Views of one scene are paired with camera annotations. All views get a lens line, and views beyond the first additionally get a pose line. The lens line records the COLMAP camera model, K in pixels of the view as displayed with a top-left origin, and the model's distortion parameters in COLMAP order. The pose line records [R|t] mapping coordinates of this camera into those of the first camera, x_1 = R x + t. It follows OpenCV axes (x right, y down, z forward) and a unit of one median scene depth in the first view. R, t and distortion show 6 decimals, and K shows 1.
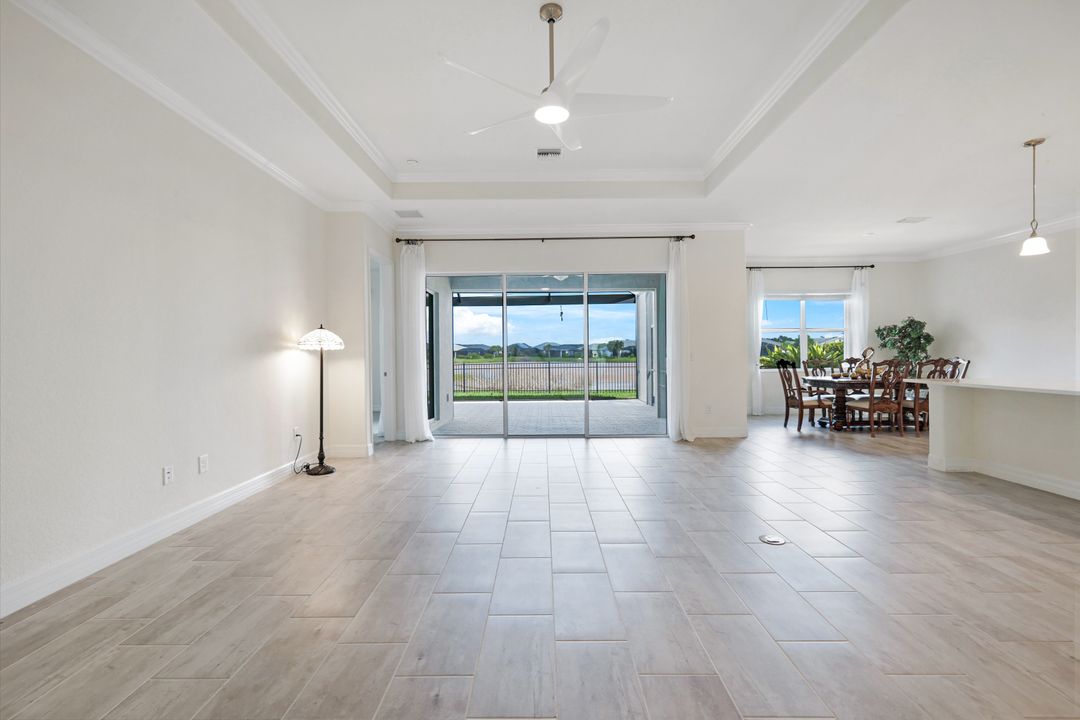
lens RADIAL K [[470.4, 0, 539.5], [0, 470.4, 357.5], [0, 0, 1]] dist [0.002962, 0.001291]
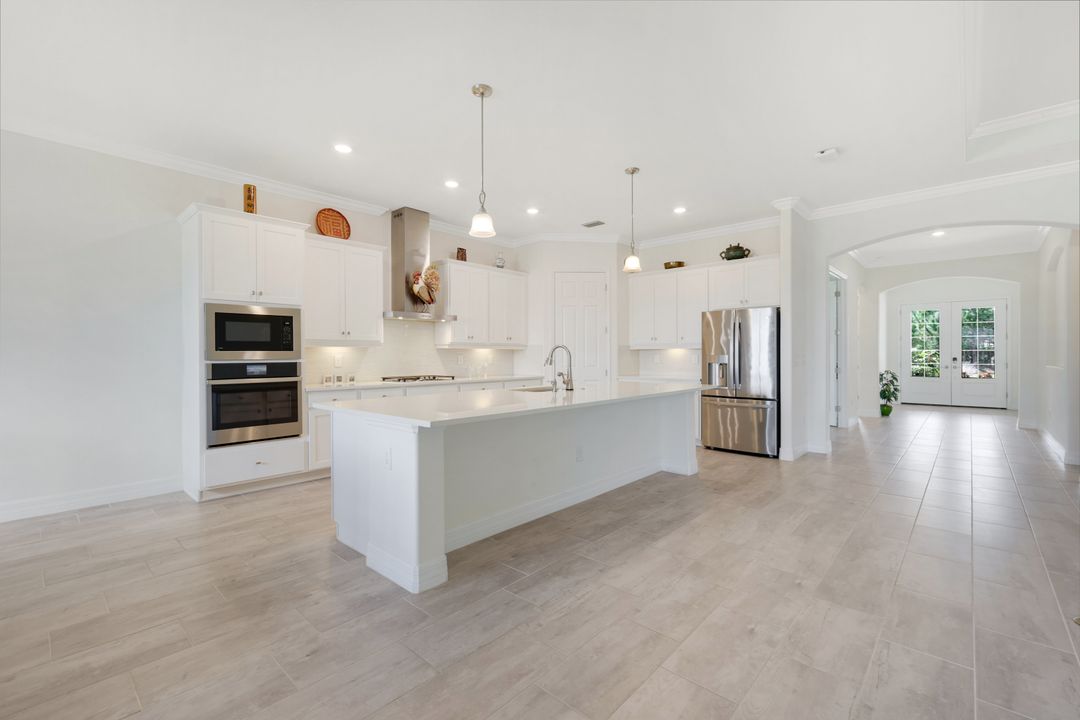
lens RADIAL K [[470.4, 0, 541.3], [0, 470.4, 358.3], [0, 0, 1]] dist [0.002962, 0.001291]
pose [[-0.742978, 0.007300, 0.669276, 0.287922], [0.014387, 0.999884, 0.005066, -0.012080], [-0.669162, 0.013393, -0.742996, 0.938146]]
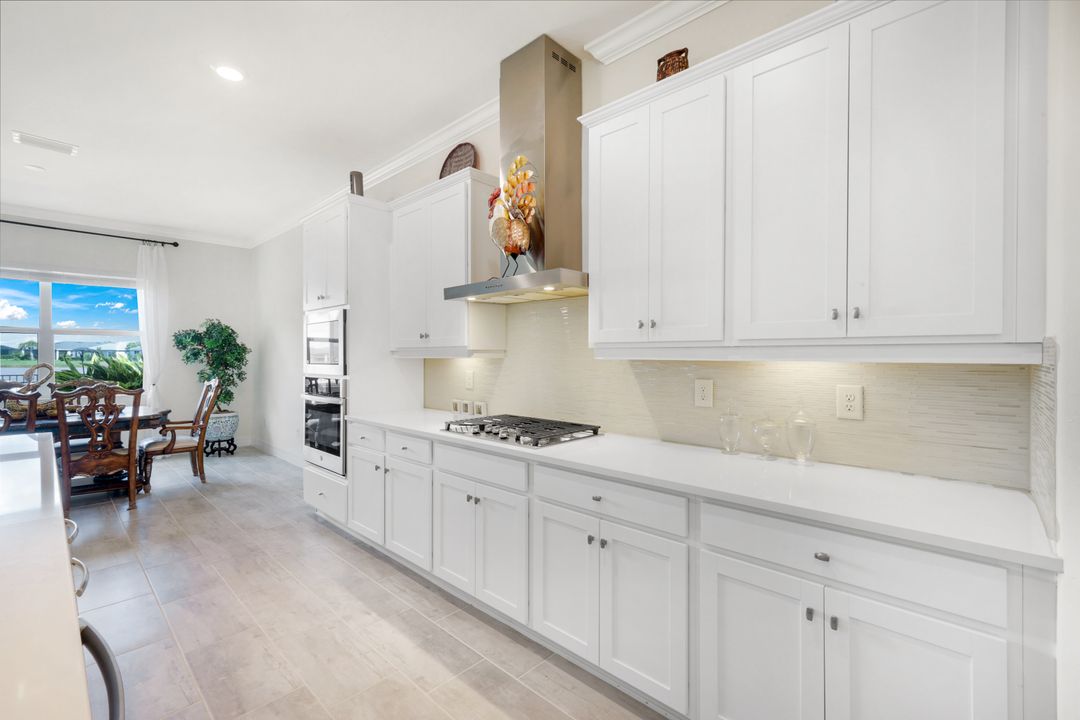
lens RADIAL K [[470.4, 0, 540.3], [0, 470.4, 357.5], [0, 0, 1]] dist [0.002962, 0.001291]
pose [[0.687634, 0.005024, 0.726040, 0.768115], [-0.000860, 0.999981, -0.006105, -0.028909], [-0.726057, 0.003574, 0.687625, 0.167695]]
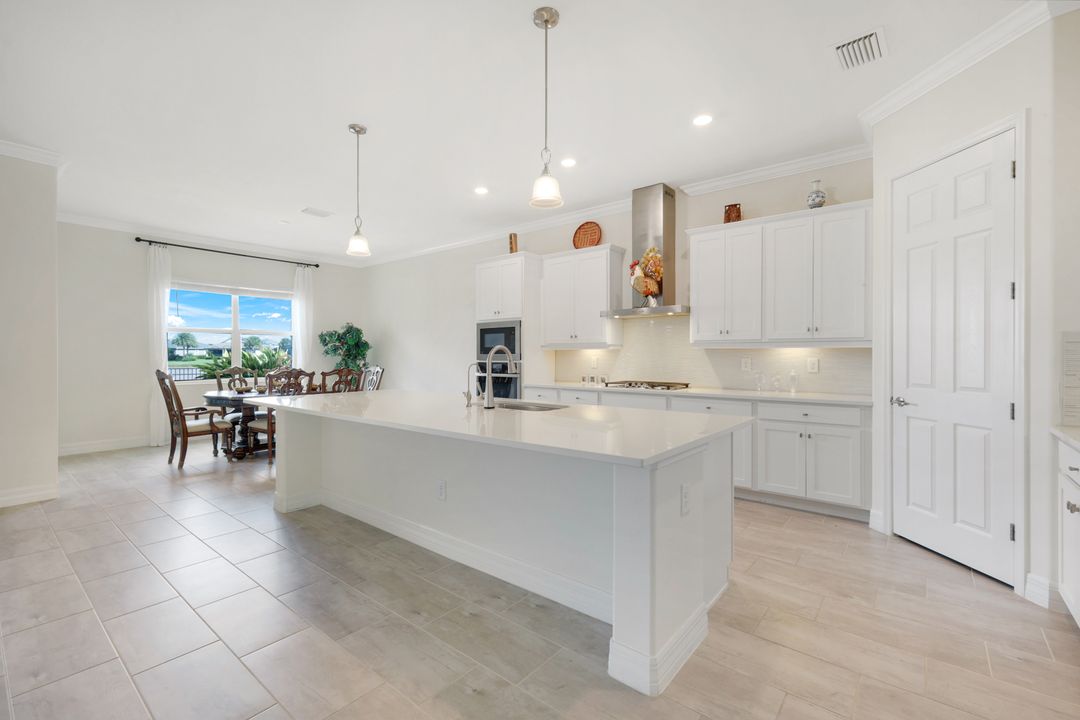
lens RADIAL K [[470.4, 0, 541.0], [0, 470.4, 360.0], [0, 0, 1]] dist [0.002962, 0.001291]
pose [[0.629121, -0.001017, 0.777306, 0.358953], [0.000527, 0.999999, 0.000882, -0.013527], [-0.777307, -0.000145, 0.629122, 0.109656]]
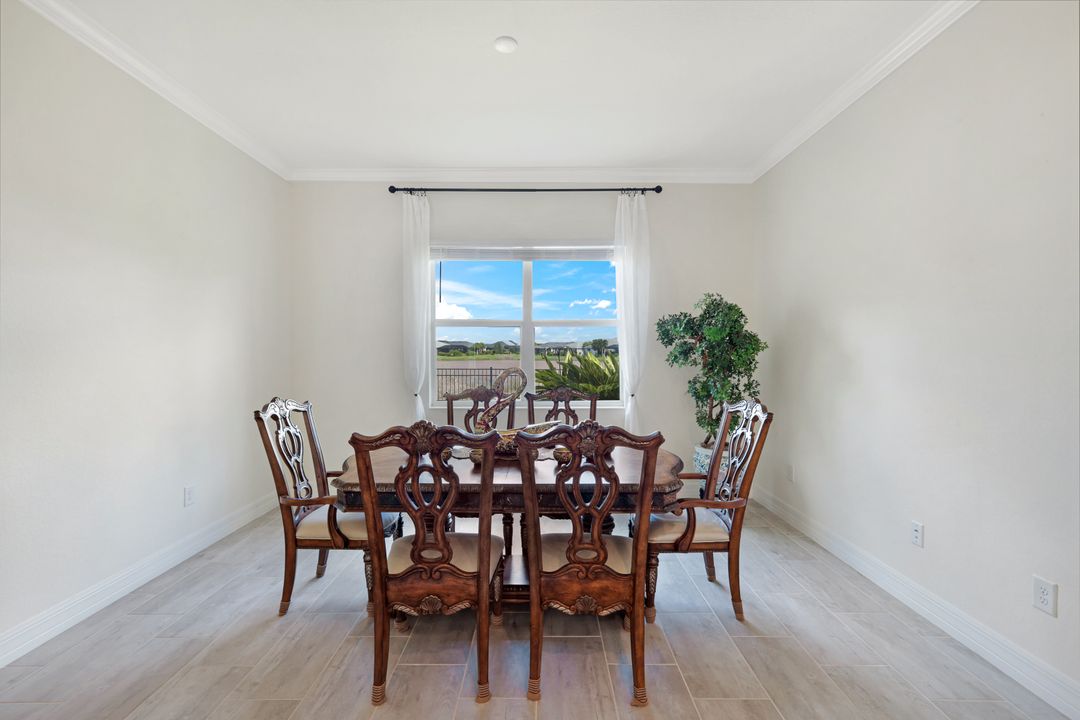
lens RADIAL K [[470.4, 0, 541.8], [0, 470.4, 356.8], [0, 0, 1]] dist [0.002962, 0.001291]
pose [[0.999943, 0.008189, 0.006908, 0.790365], [-0.008214, 0.999960, 0.003574, -0.034748], [-0.006878, -0.003630, 0.999970, 0.709856]]
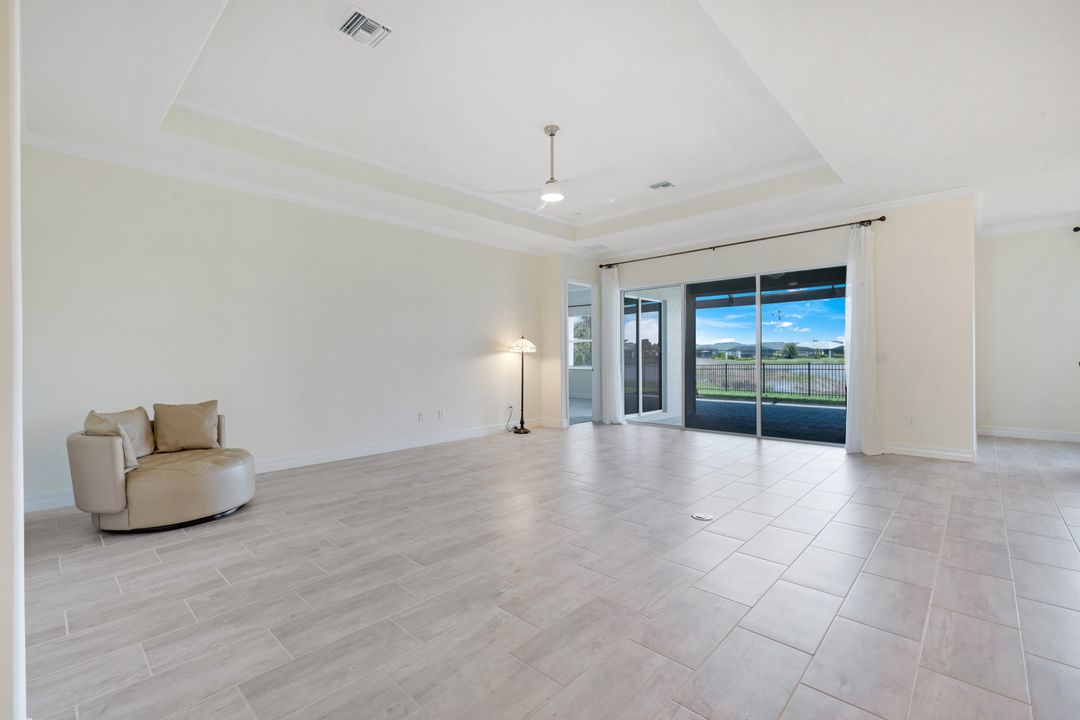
lens RADIAL K [[470.4, 0, 538.9], [0, 470.4, 356.3], [0, 0, 1]] dist [0.002962, 0.001291]
pose [[0.730978, 0.003998, -0.682389, 0.449203], [-0.004381, 0.999990, 0.001166, -0.003225], [0.682387, 0.002137, 0.730988, -0.056174]]
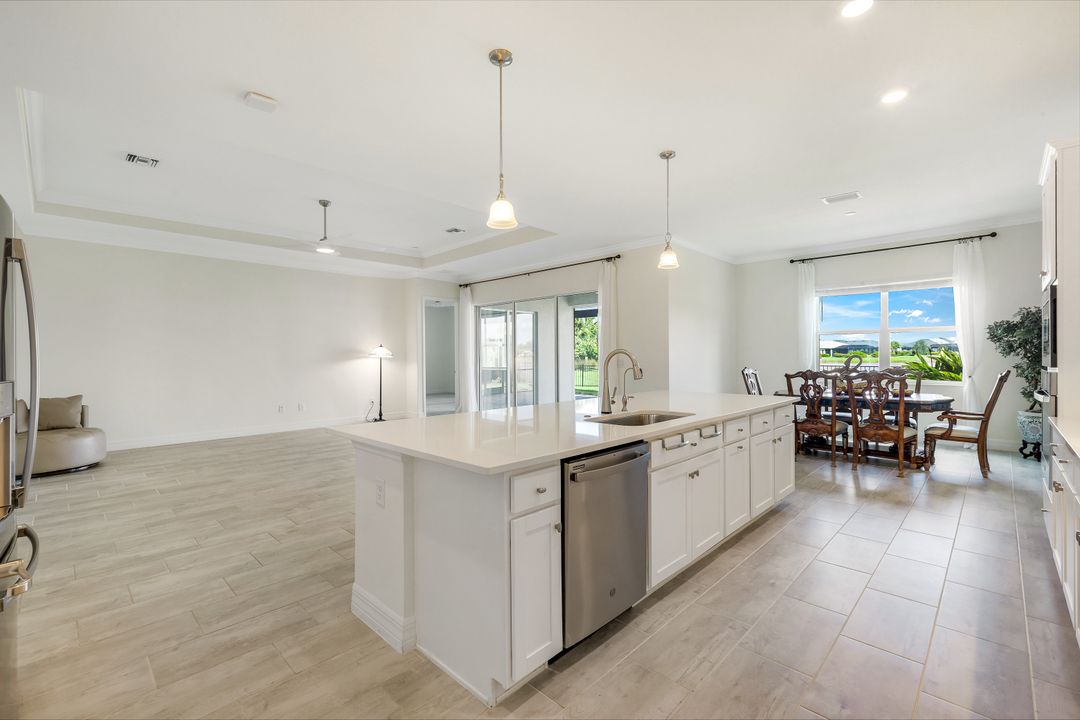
lens RADIAL K [[470.4, 0, 539.0], [0, 470.4, 356.0], [0, 0, 1]] dist [0.002962, 0.001291]
pose [[0.719190, 0.004307, -0.694800, 0.953964], [-0.003725, 0.999990, 0.002344, -0.021751], [0.694803, 0.000902, 0.719199, 0.064979]]
